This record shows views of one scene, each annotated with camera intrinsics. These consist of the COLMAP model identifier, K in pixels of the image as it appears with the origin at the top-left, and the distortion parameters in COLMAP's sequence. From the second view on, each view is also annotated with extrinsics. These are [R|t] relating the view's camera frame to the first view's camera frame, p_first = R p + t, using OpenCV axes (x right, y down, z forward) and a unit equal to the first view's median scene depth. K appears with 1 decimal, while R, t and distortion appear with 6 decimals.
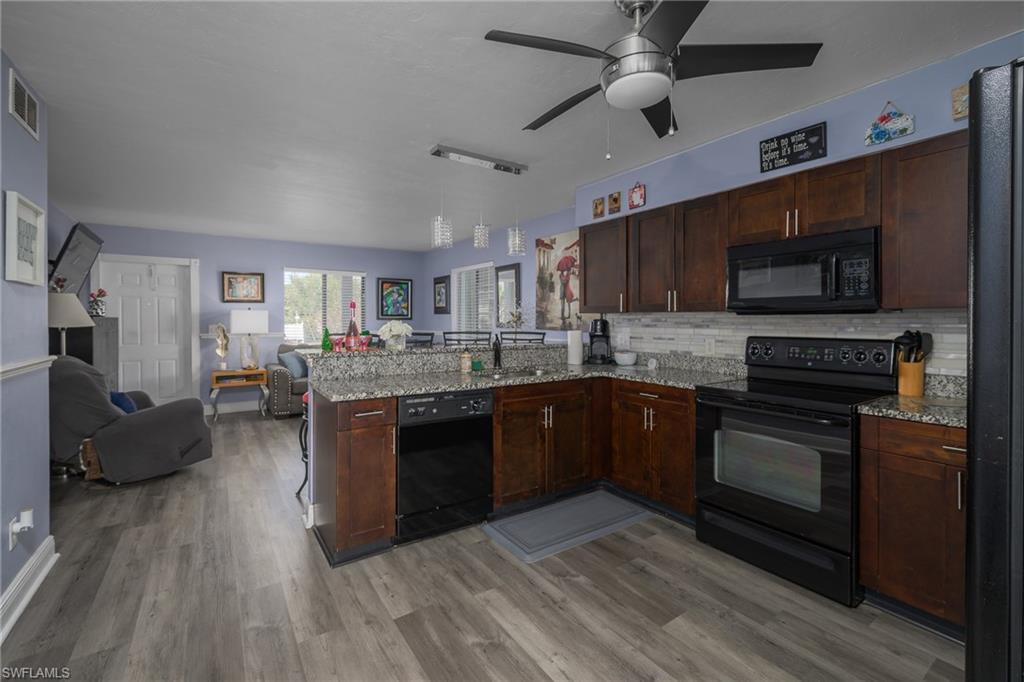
lens RADIAL K [[440.8, 0, 510.7], [0, 440.8, 323.5], [0, 0, 1]] dist [0.000437, 0.000159]
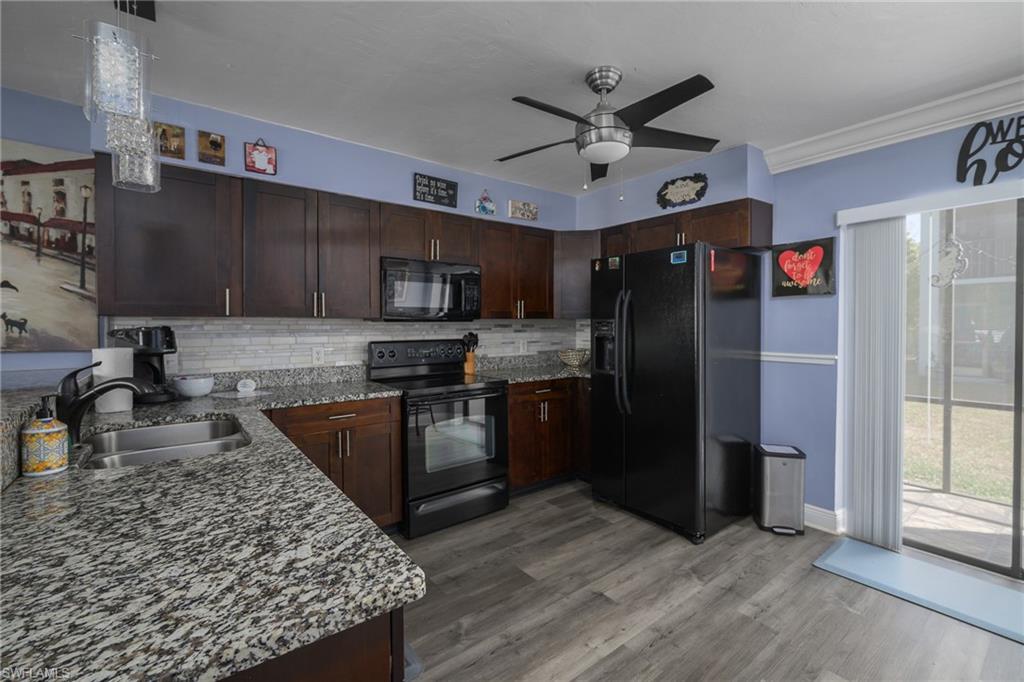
lens RADIAL K [[442.1, 0, 512.3], [0, 442.1, 331.4], [0, 0, 1]] dist [-0.000781, -0.000070]
pose [[-0.064208, -0.013174, 0.997850, -0.630126], [0.012768, 0.999820, 0.014022, -0.007411], [-0.997855, 0.013641, -0.064028, 0.841480]]
